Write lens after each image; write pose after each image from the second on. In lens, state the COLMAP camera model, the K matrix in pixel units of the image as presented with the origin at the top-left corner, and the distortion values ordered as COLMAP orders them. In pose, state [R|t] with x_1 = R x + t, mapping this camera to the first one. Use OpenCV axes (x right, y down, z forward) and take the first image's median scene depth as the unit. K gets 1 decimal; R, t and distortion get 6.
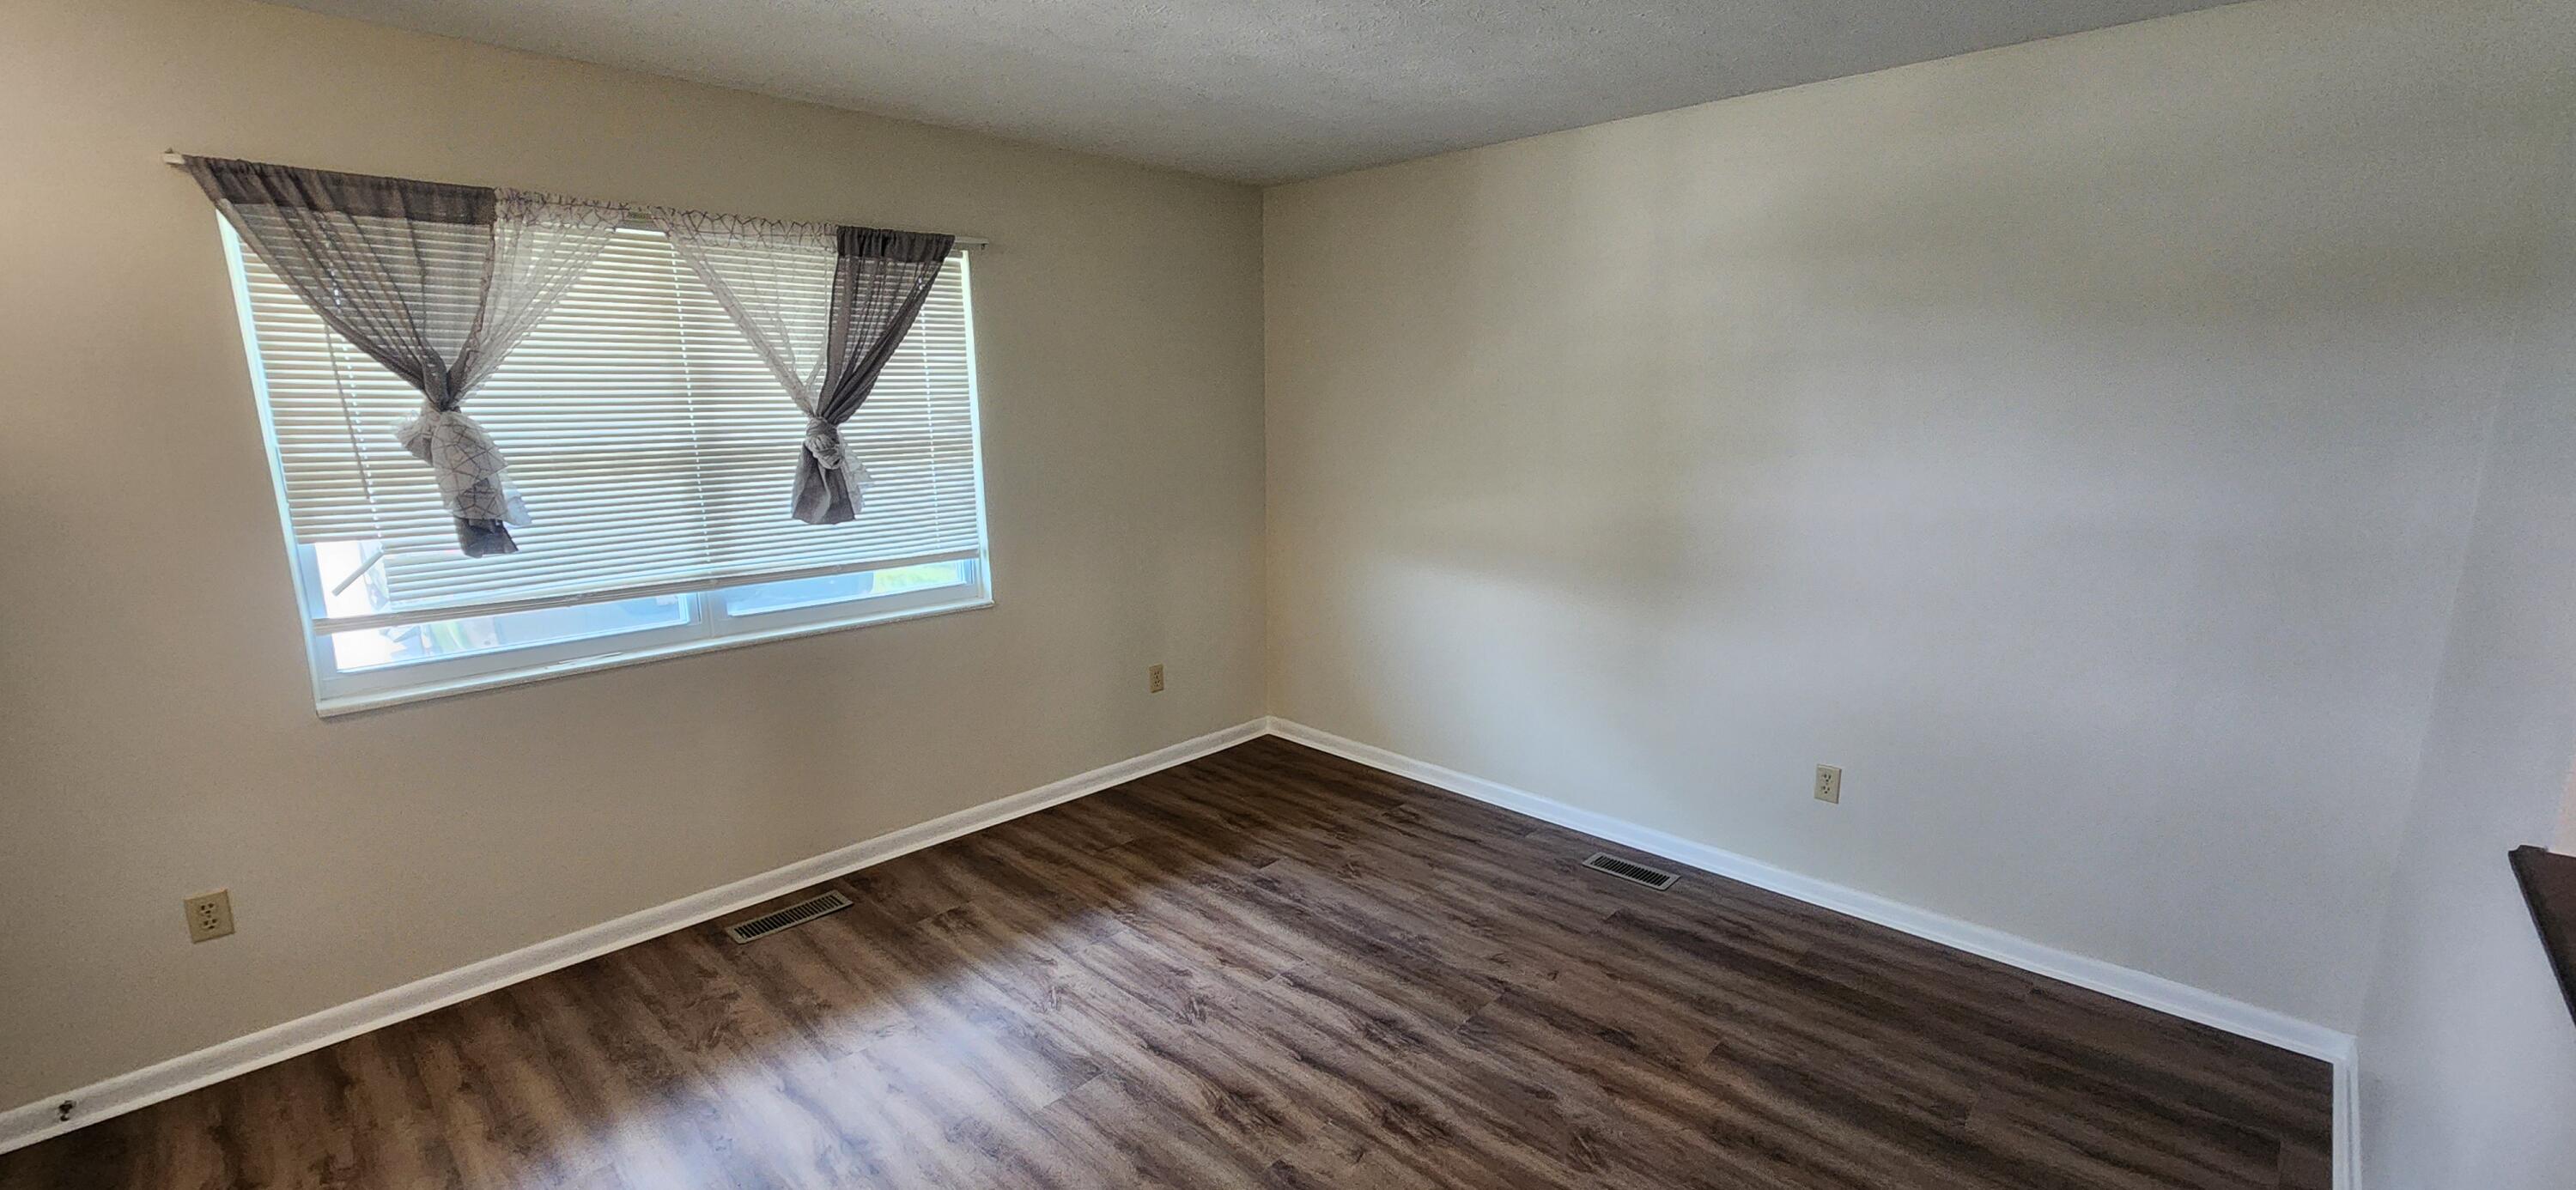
lens RADIAL K [[1060.3, 0, 1281.6], [0, 1060.3, 616.7], [0, 0, 1]] dist [0.004520, -0.001997]
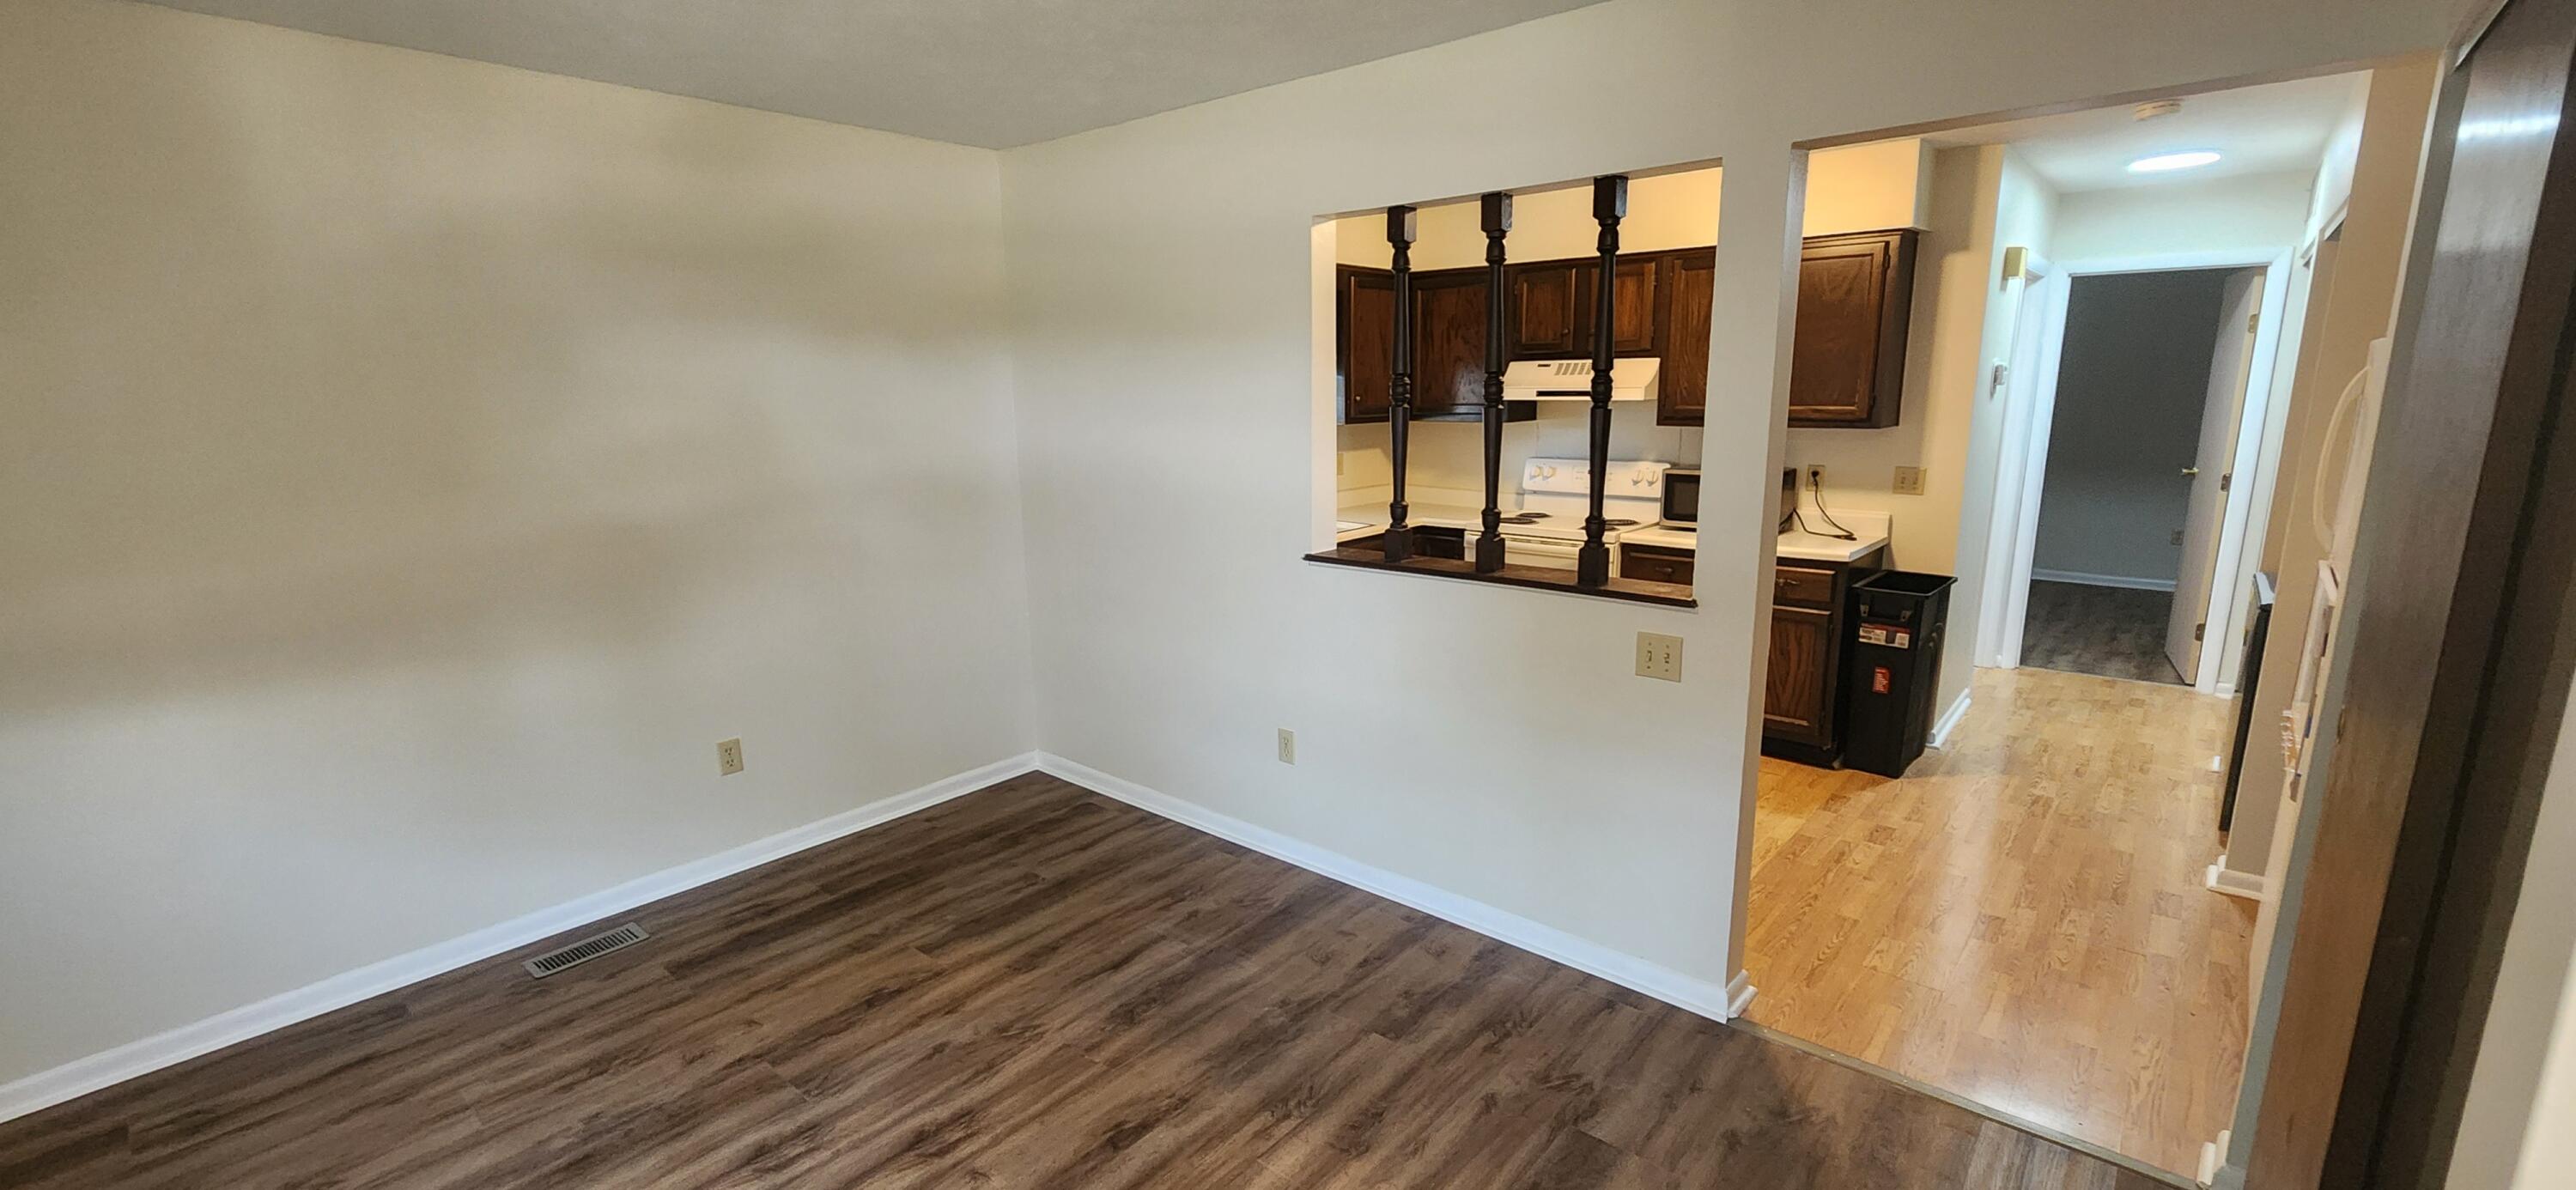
lens RADIAL K [[1060.3, 0, 1311.8], [0, 1060.3, 619.1], [0, 0, 1]] dist [0.004520, -0.001997]
pose [[-0.071993, -0.217517, 0.973398, -0.641846], [0.225371, 0.947142, 0.228318, -0.102361], [-0.971609, 0.235813, -0.019166, 0.497344]]
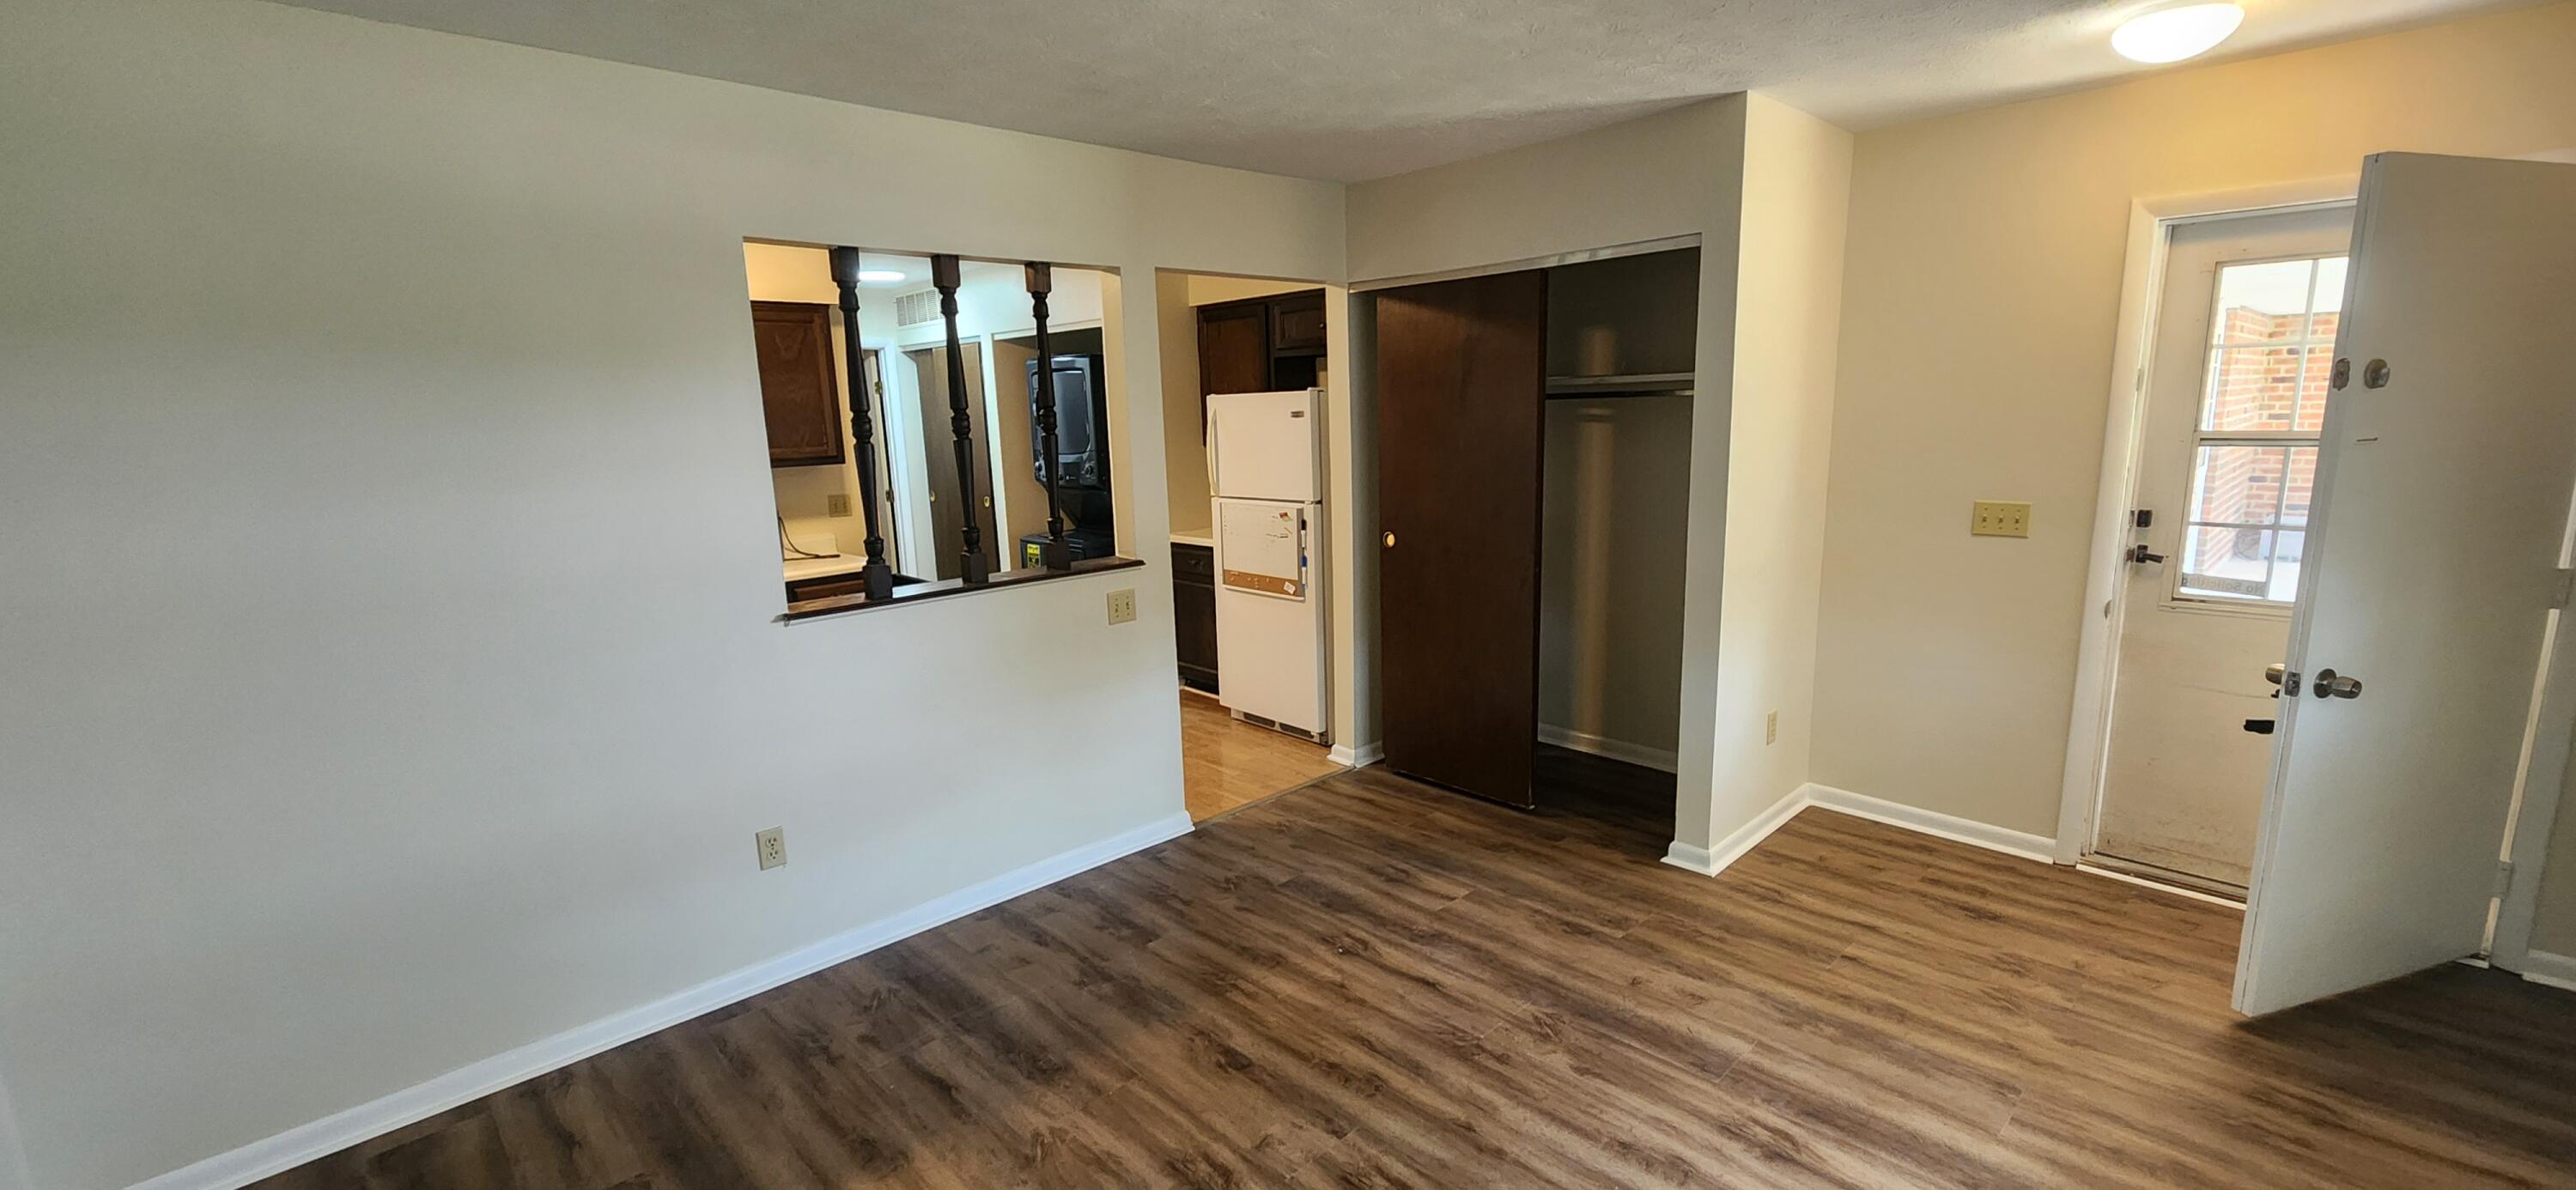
lens RADIAL K [[1060.3, 0, 1285.5], [0, 1060.3, 623.2], [0, 0, 1]] dist [0.004520, -0.001997]
pose [[-0.998873, 0.023435, 0.041263, -0.002524], [0.038185, 0.913203, 0.405713, -0.305998], [-0.028174, 0.406831, -0.913069, 1.428698]]
